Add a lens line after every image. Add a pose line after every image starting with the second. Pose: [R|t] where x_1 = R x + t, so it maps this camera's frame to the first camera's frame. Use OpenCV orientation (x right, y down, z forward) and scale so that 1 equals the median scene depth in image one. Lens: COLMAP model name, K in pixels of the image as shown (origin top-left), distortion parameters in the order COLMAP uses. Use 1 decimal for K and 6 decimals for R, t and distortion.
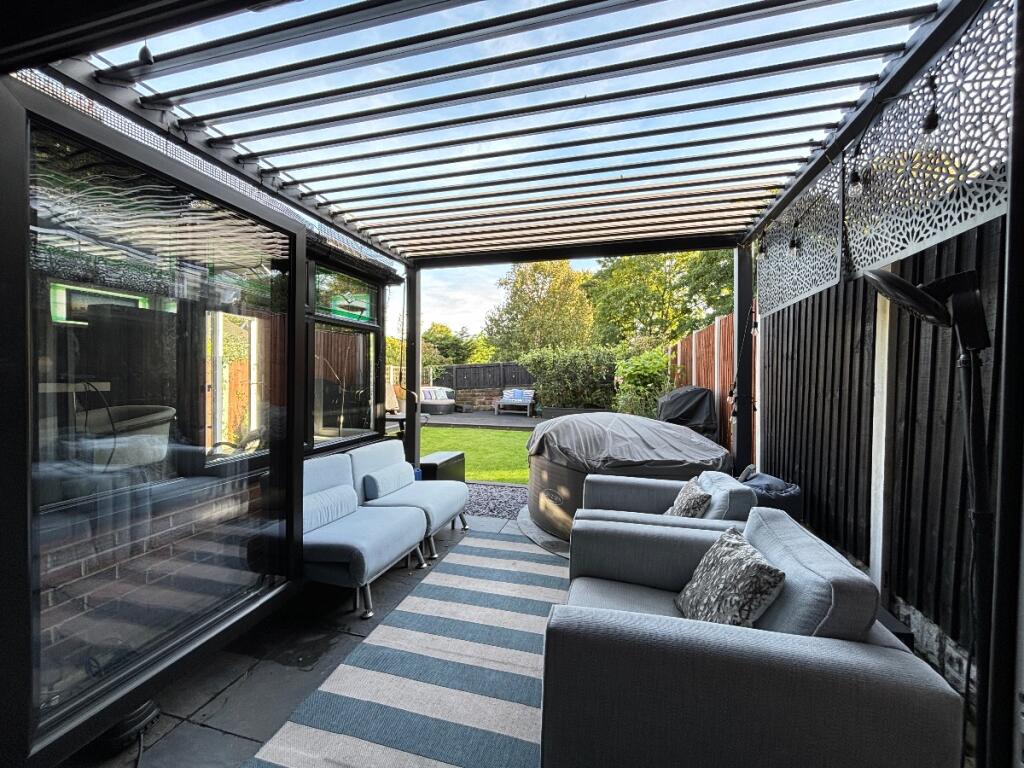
lens RADIAL K [[417.5, 0, 513.3], [0, 417.5, 385.7], [0, 0, 1]] dist [0.002267, 0.000234]
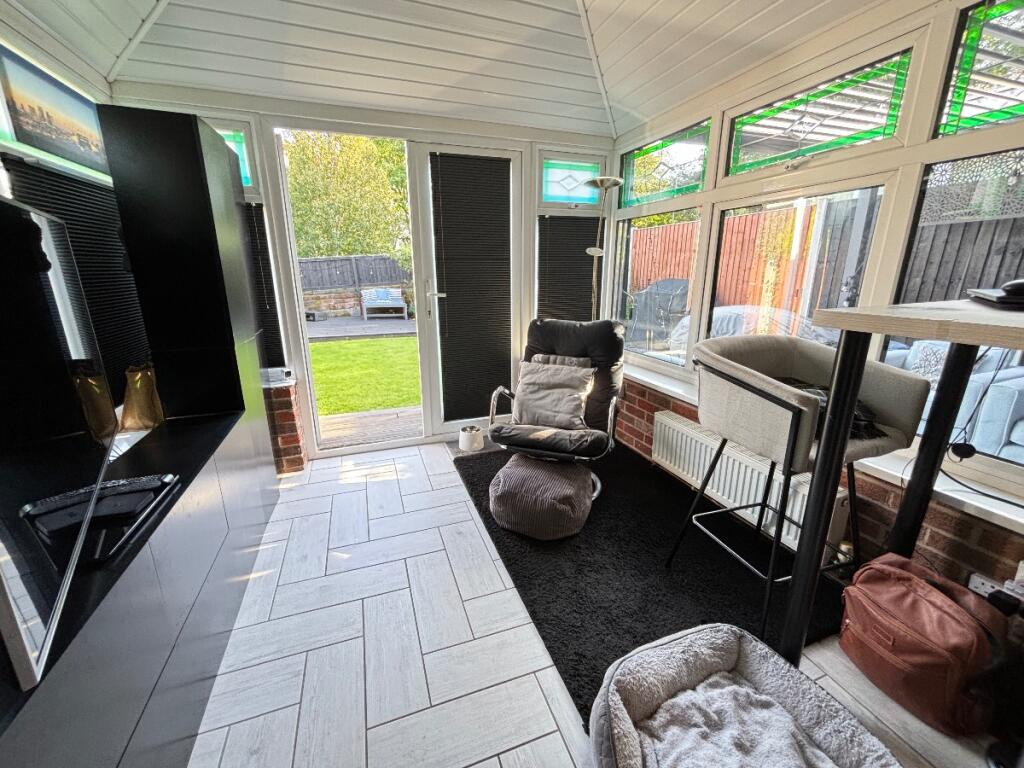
lens RADIAL K [[417.5, 0, 503.9], [0, 417.5, 386.5], [0, 0, 1]] dist [0.002267, 0.000234]
pose [[0.822964, -0.167583, 0.542813, -0.272109], [0.027965, 0.966292, 0.255926, -0.008817], [-0.567405, -0.195438, 0.799910, 0.133949]]
